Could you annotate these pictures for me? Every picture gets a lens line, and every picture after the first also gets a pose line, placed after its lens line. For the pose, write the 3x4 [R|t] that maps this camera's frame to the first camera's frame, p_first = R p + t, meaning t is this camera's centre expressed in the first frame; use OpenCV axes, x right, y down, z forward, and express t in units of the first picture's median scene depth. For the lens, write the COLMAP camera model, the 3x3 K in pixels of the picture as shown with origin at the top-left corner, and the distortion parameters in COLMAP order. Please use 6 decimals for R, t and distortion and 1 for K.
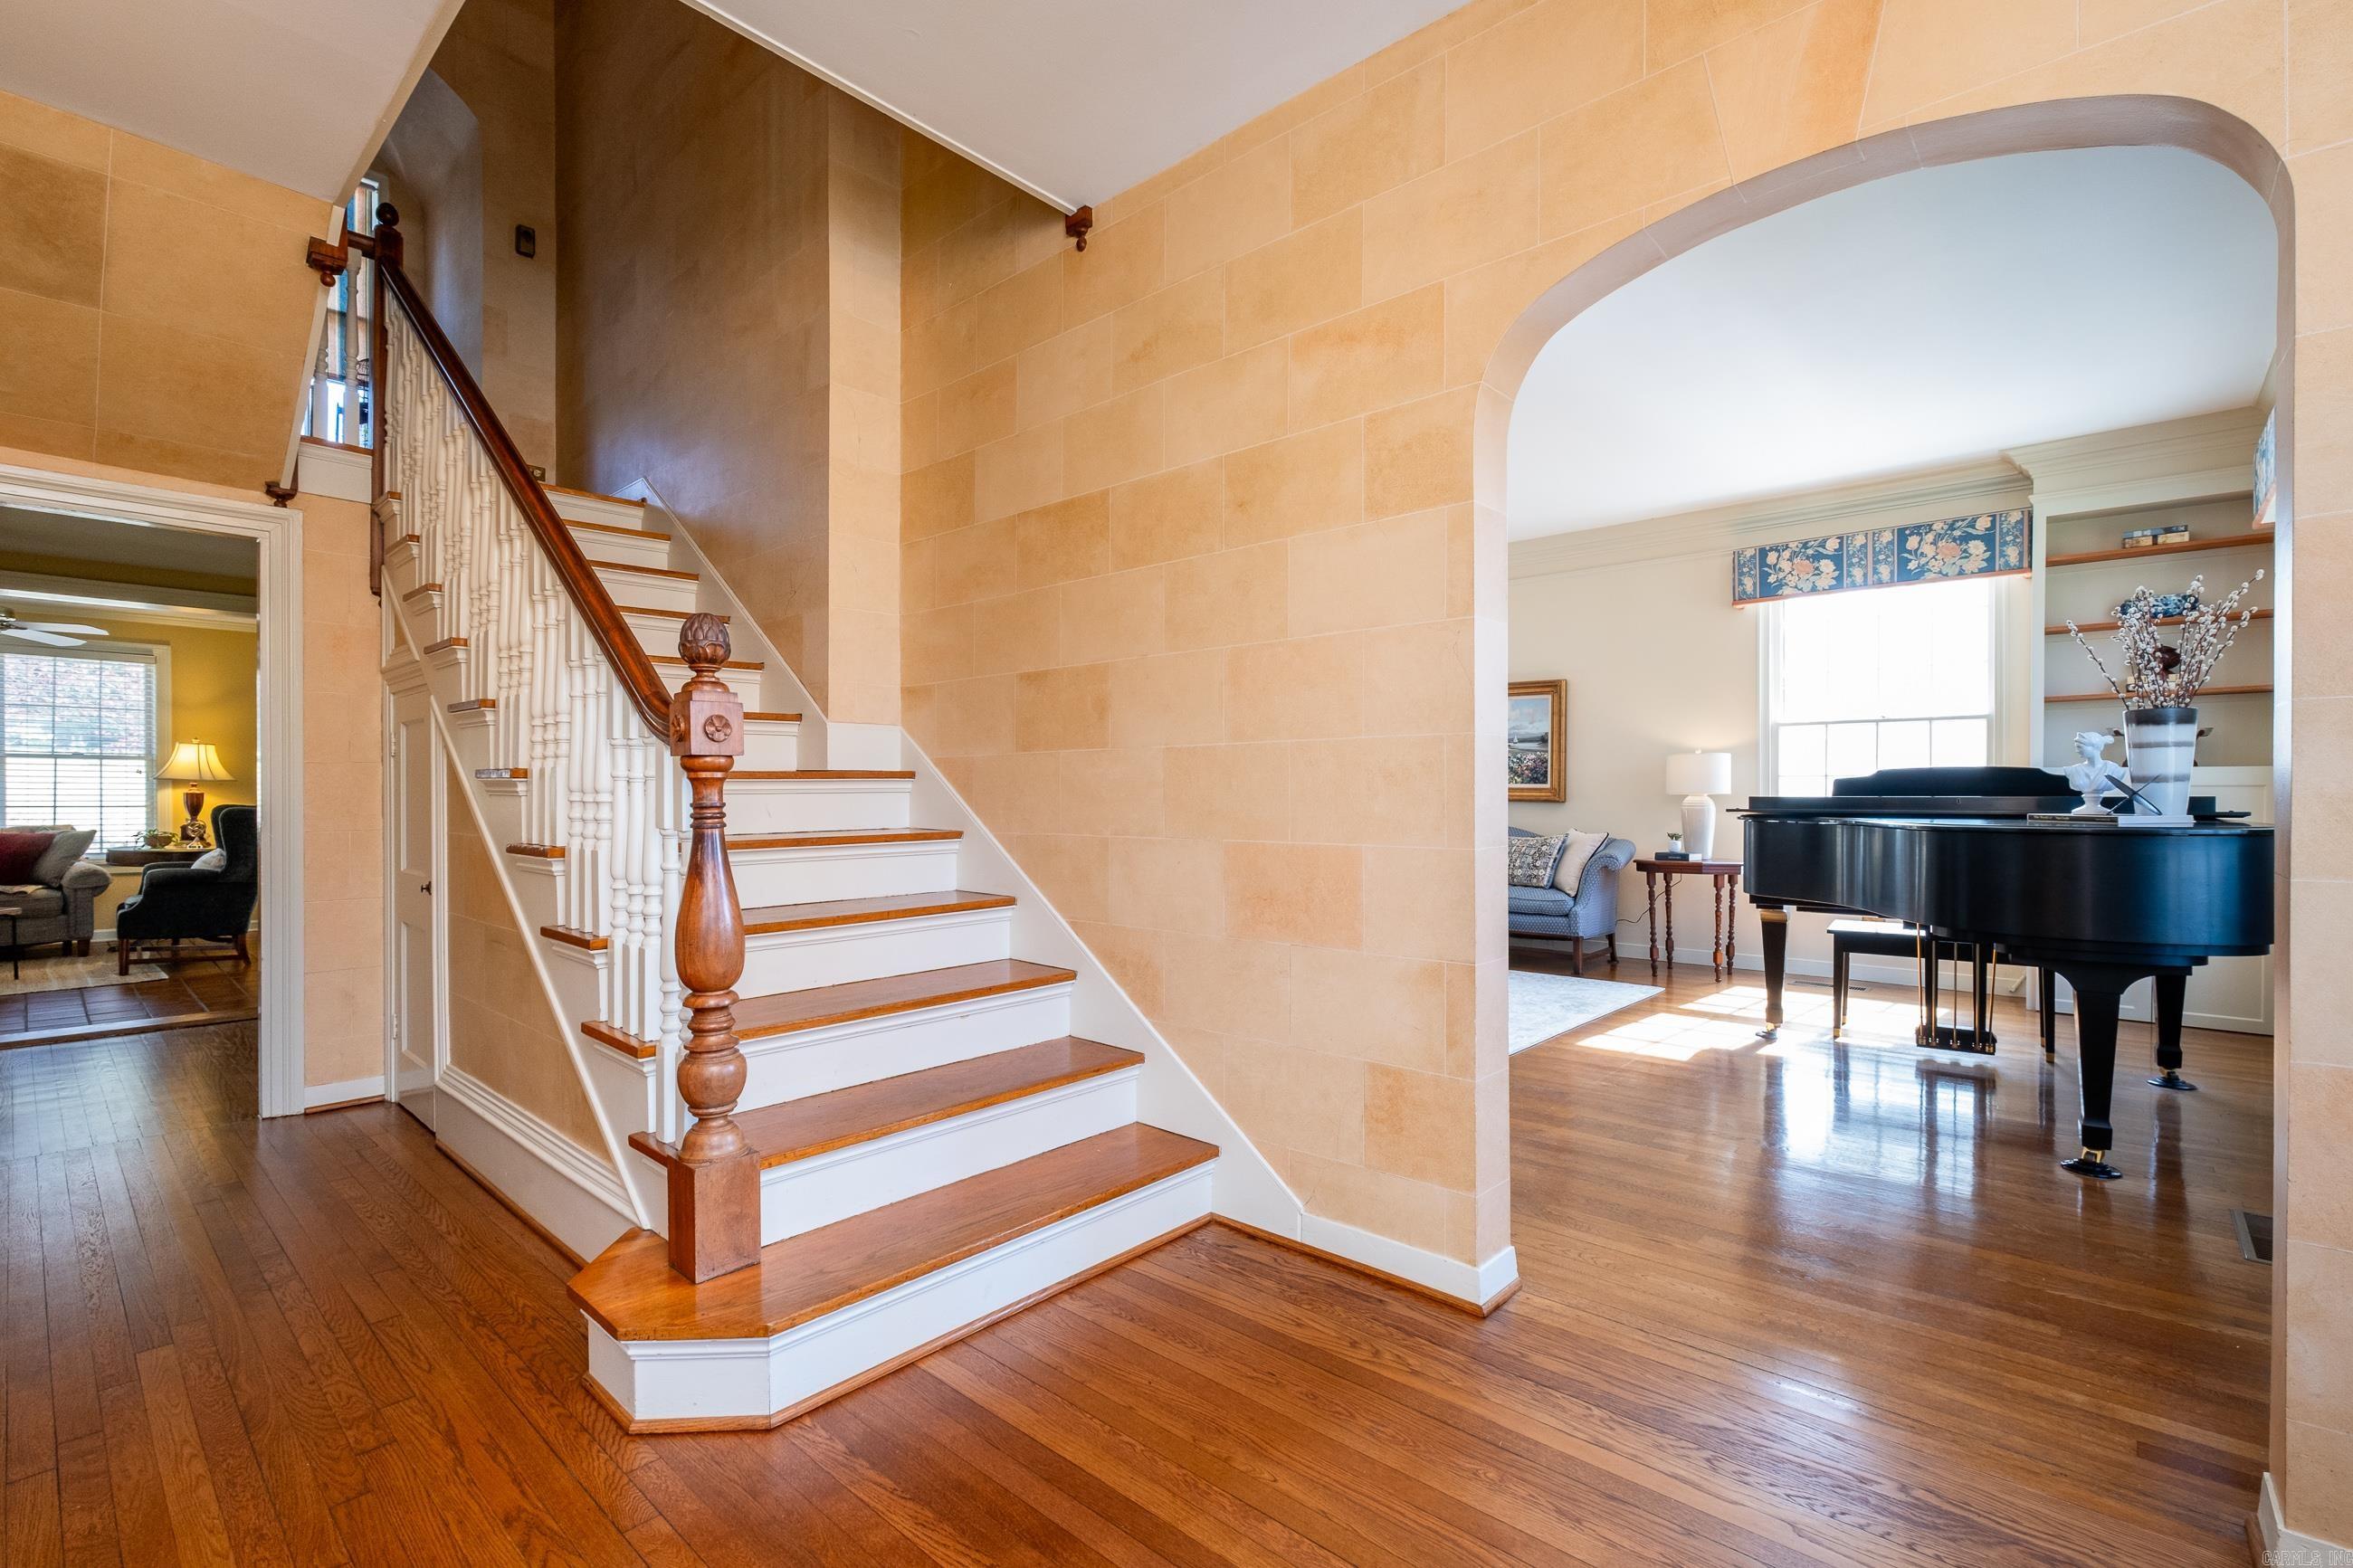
lens RADIAL K [[1063.3, 0, 1172.9], [0, 1063.3, 797.7], [0, 0, 1]] dist [-0.004616, -0.001533]
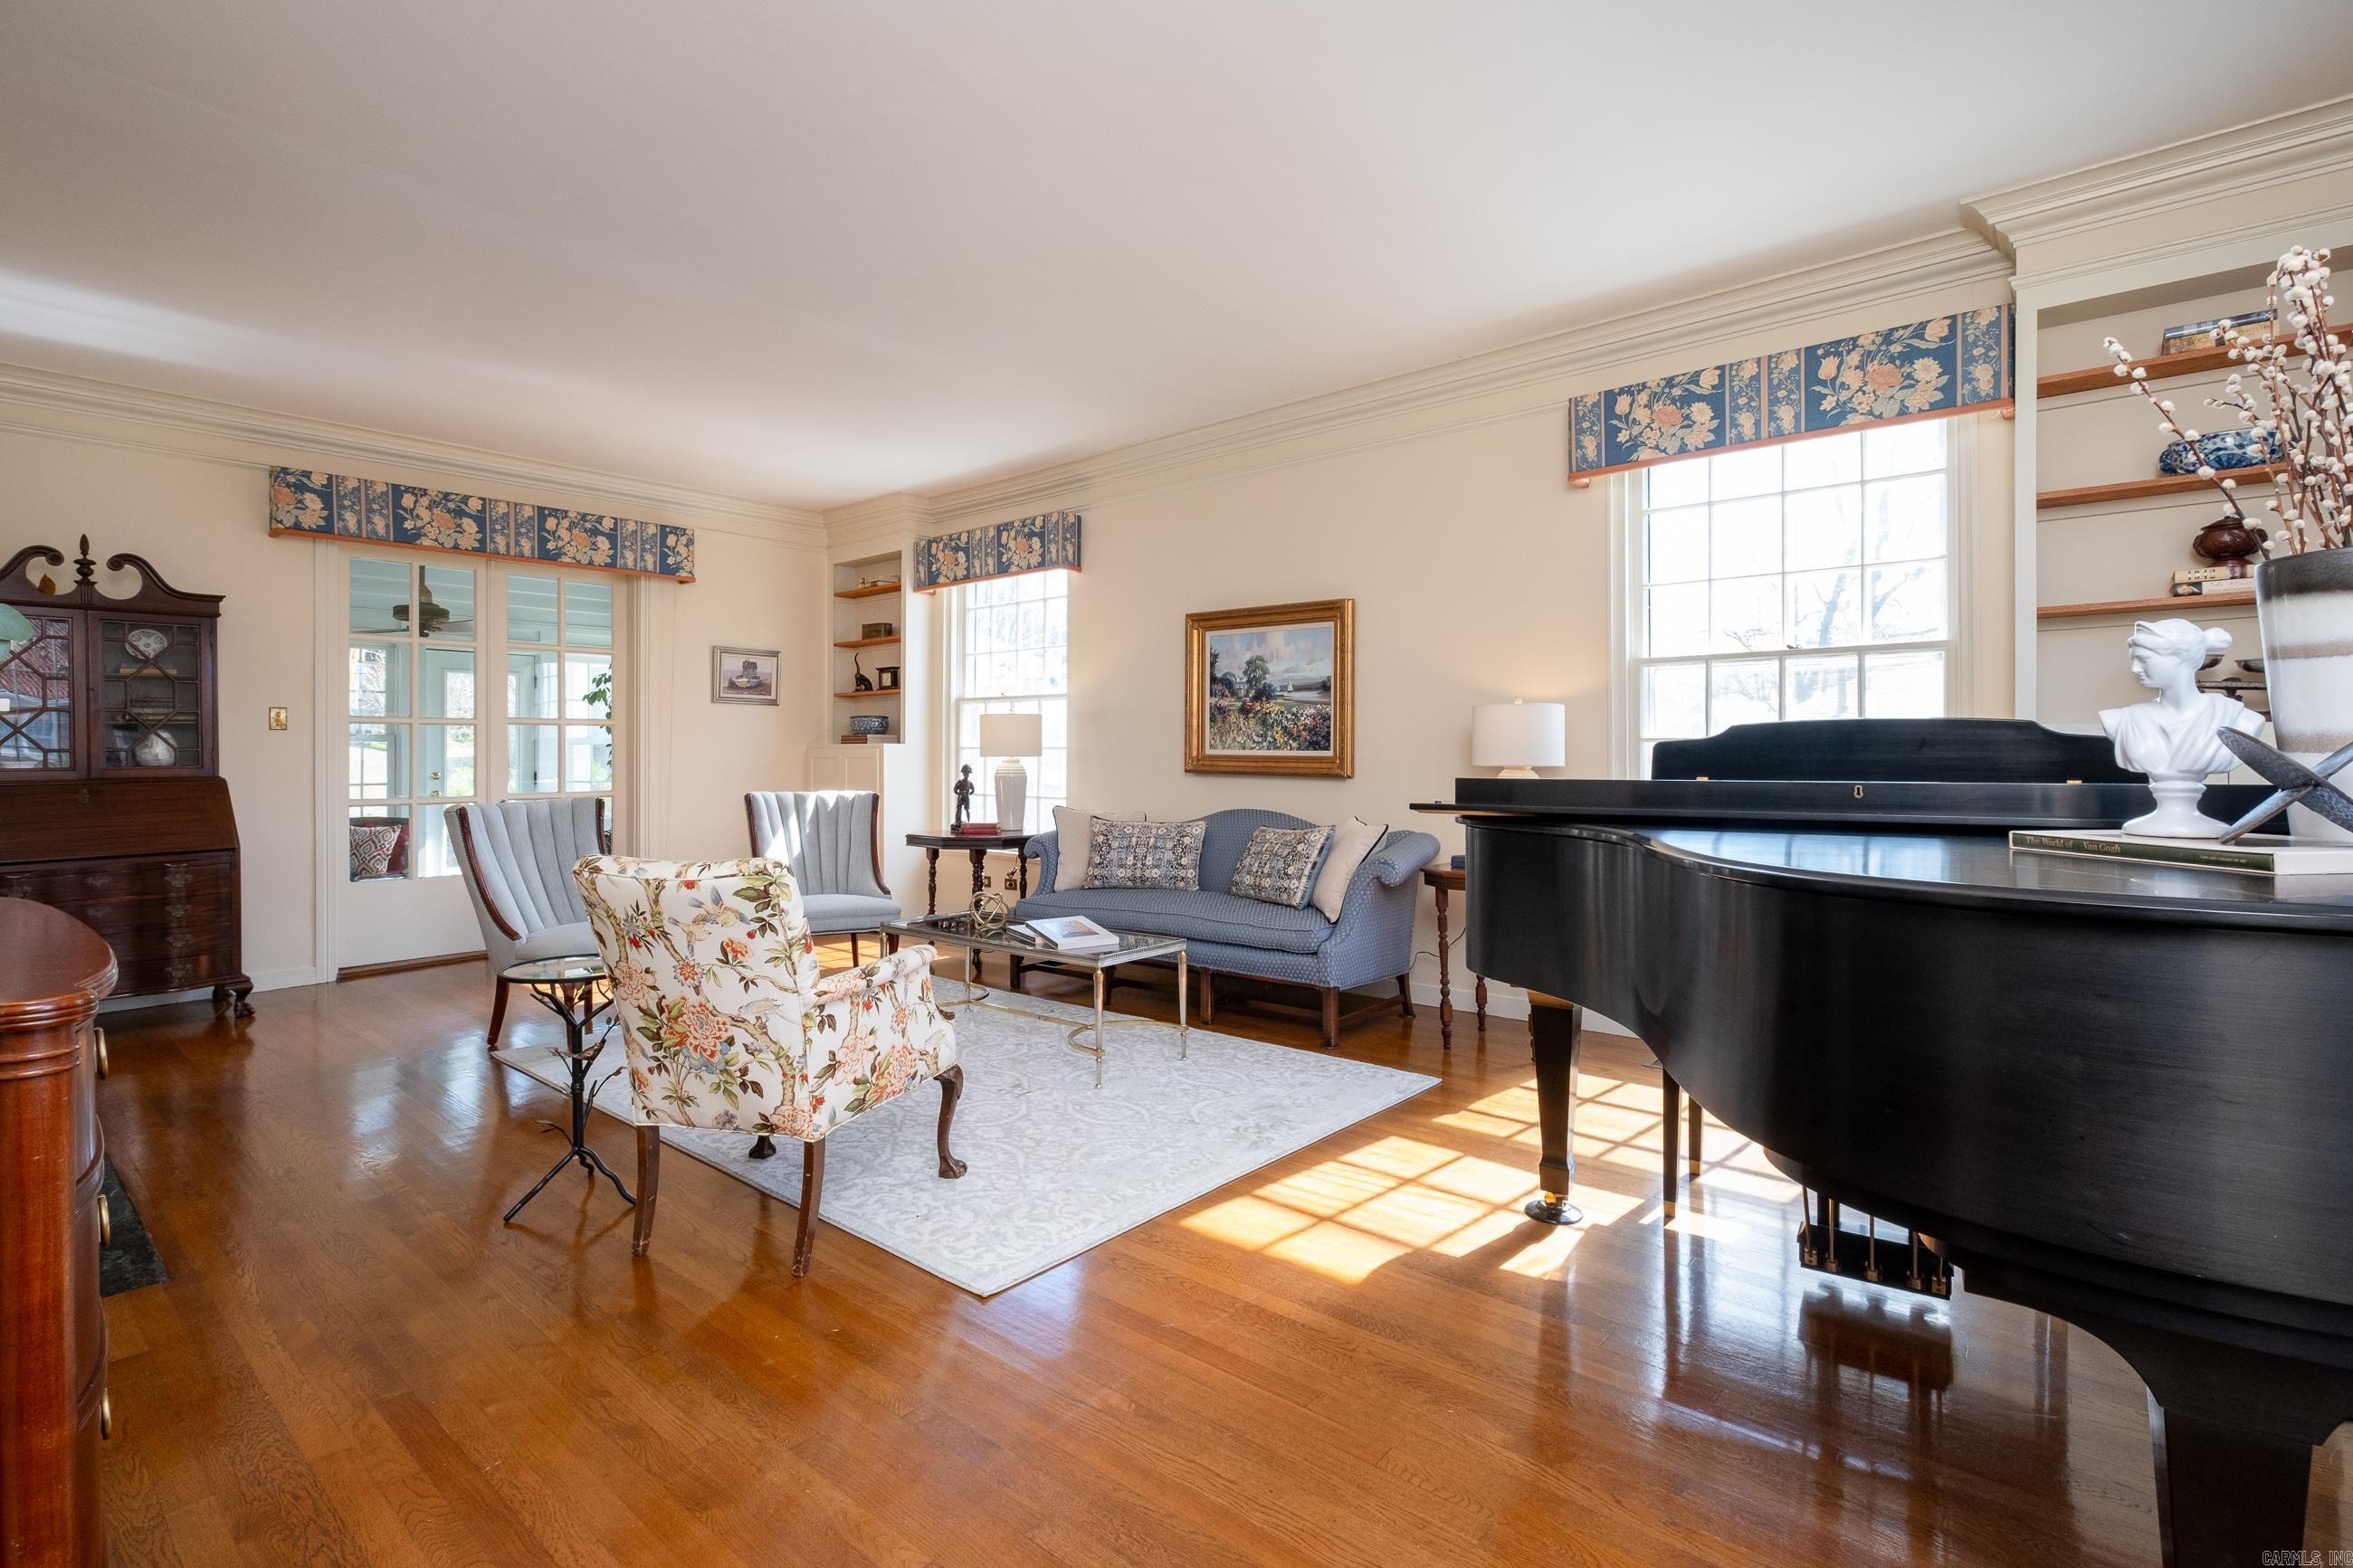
lens RADIAL K [[1102.2, 0, 1157.4], [0, 1102.2, 749.9], [0, 0, 1]] dist [-0.014449, 0.003824]
pose [[0.999885, -0.000977, 0.015116, 0.310869], [0.001164, 0.999923, -0.012357, -0.006465], [-0.015102, 0.012373, 0.999809, 0.384401]]
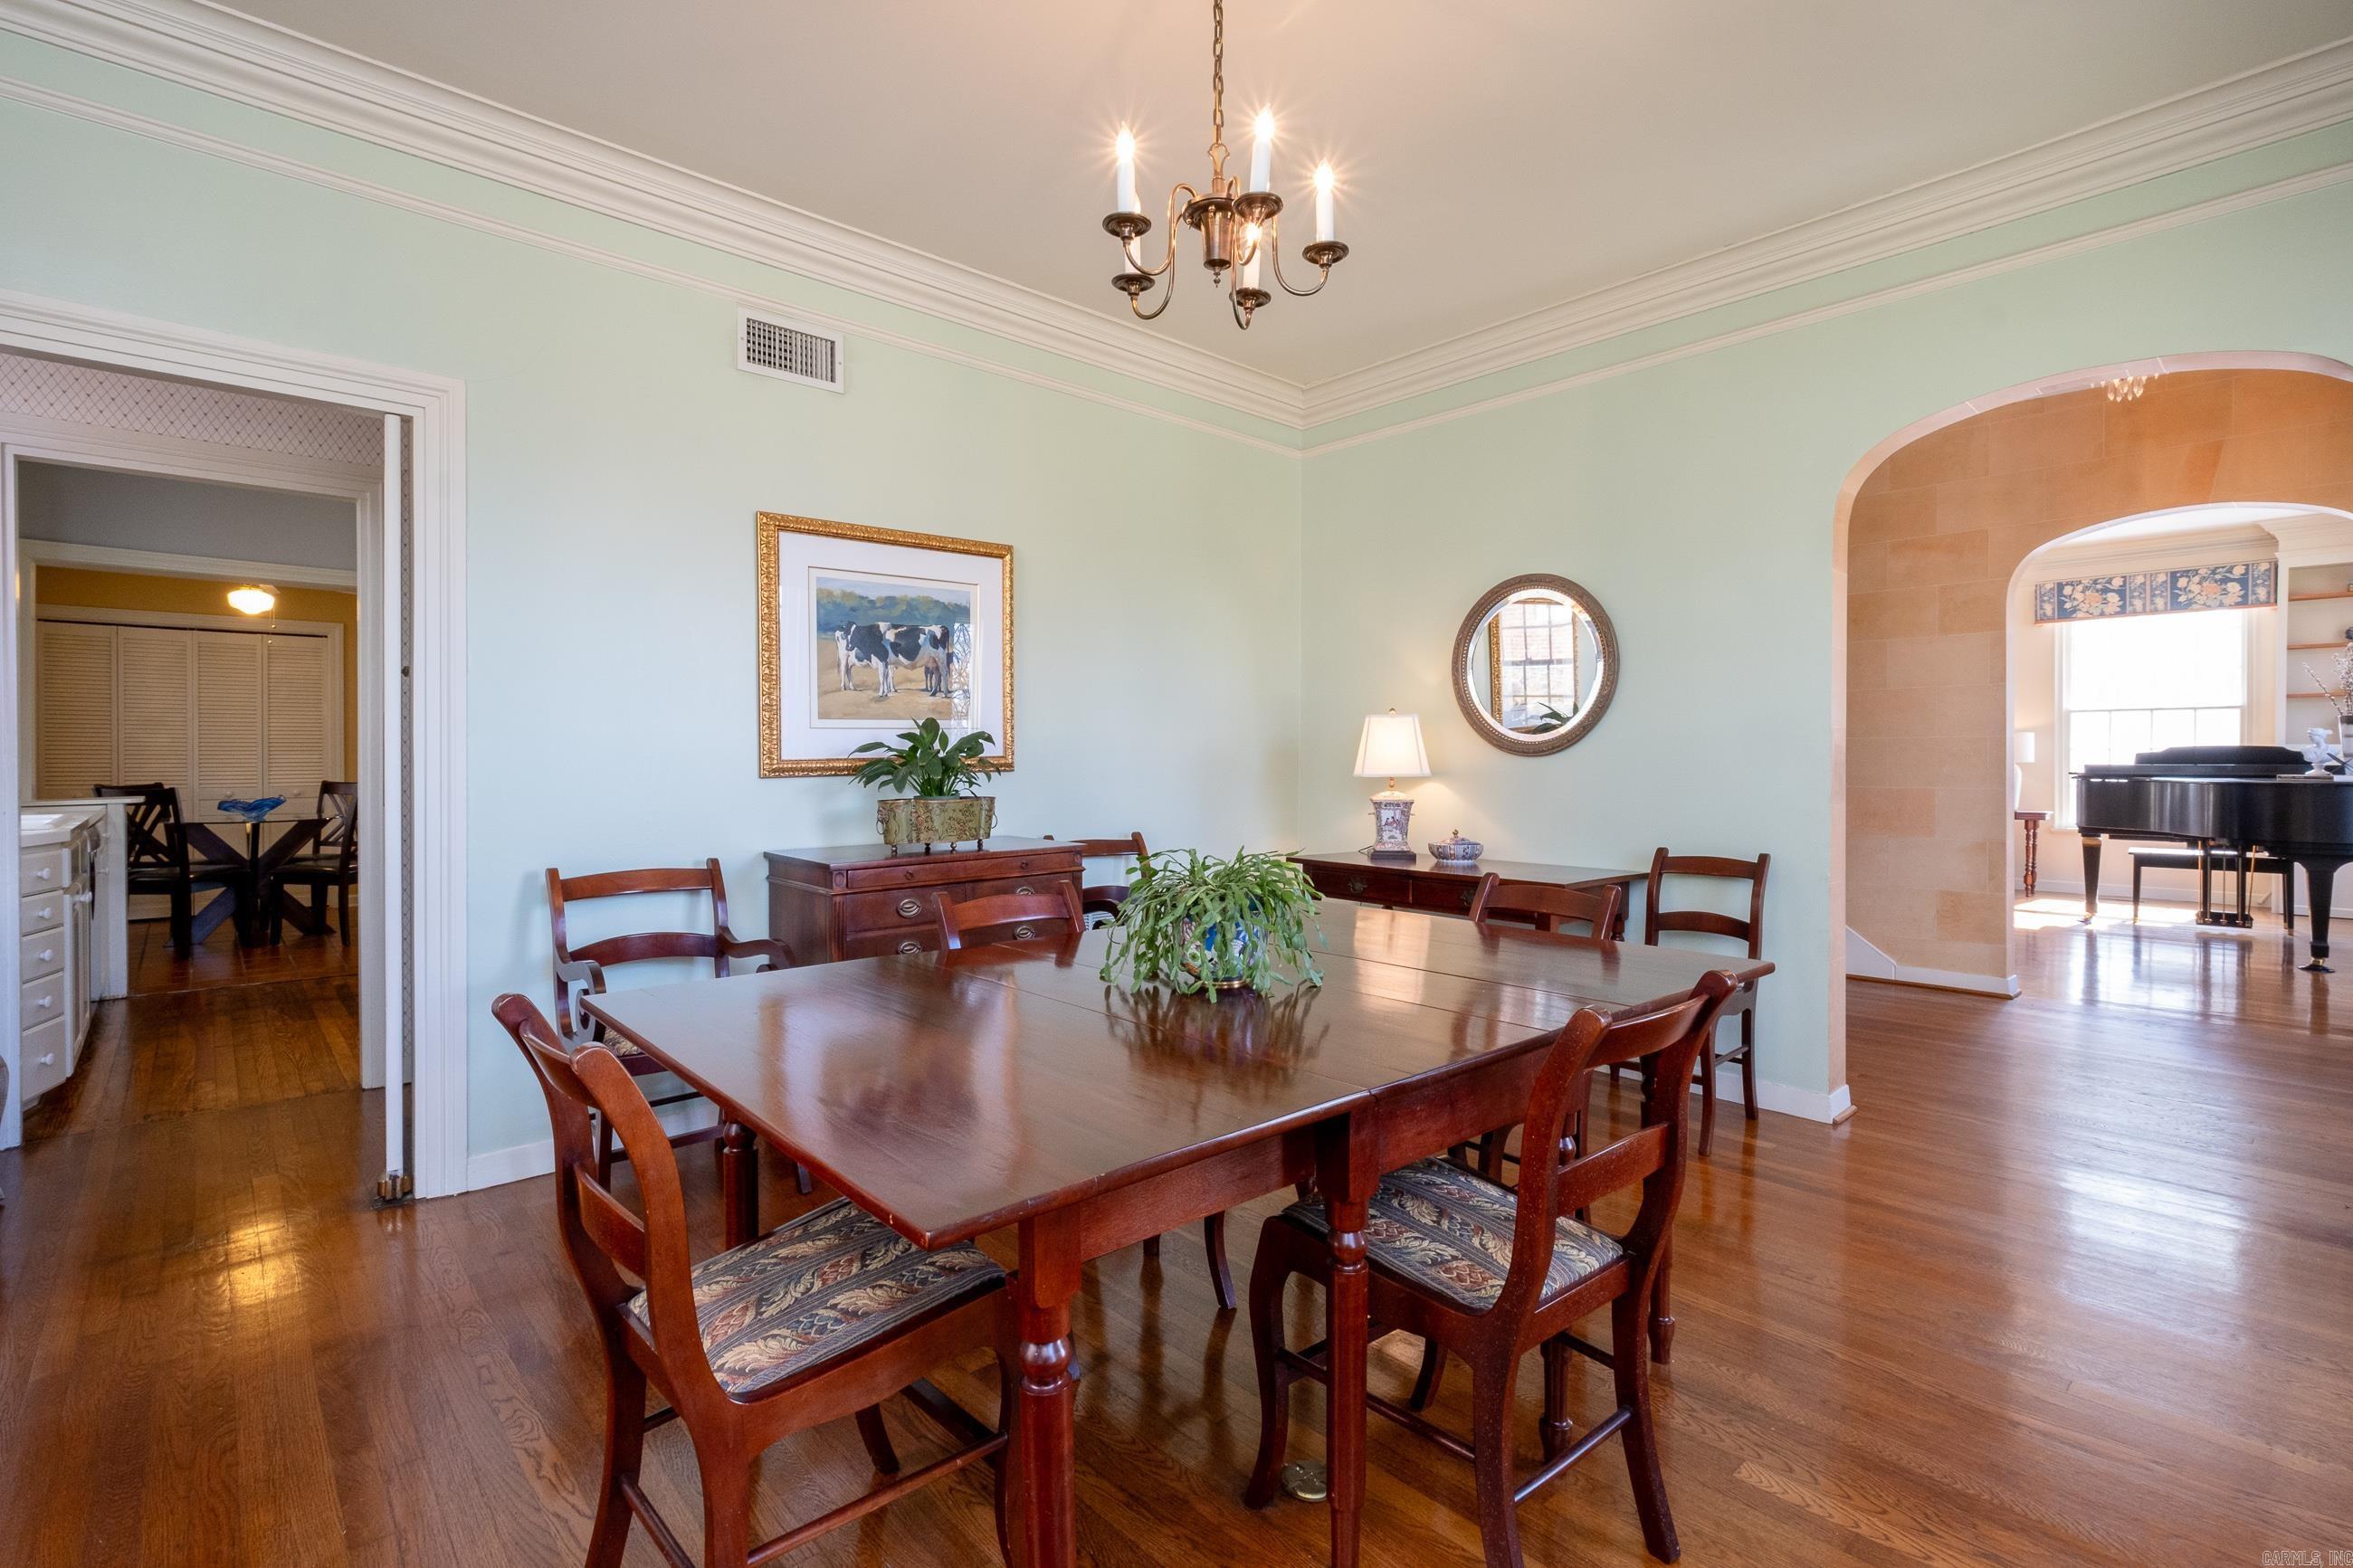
lens RADIAL K [[1102.2, 0, 1153.8], [0, 1102.2, 765.2], [0, 0, 1]] dist [-0.014449, 0.003824]
pose [[0.993542, 0.000796, -0.113459, -0.523016], [-0.000586, 0.999998, 0.001888, -0.001924], [0.113461, -0.001809, 0.993541, -0.627756]]
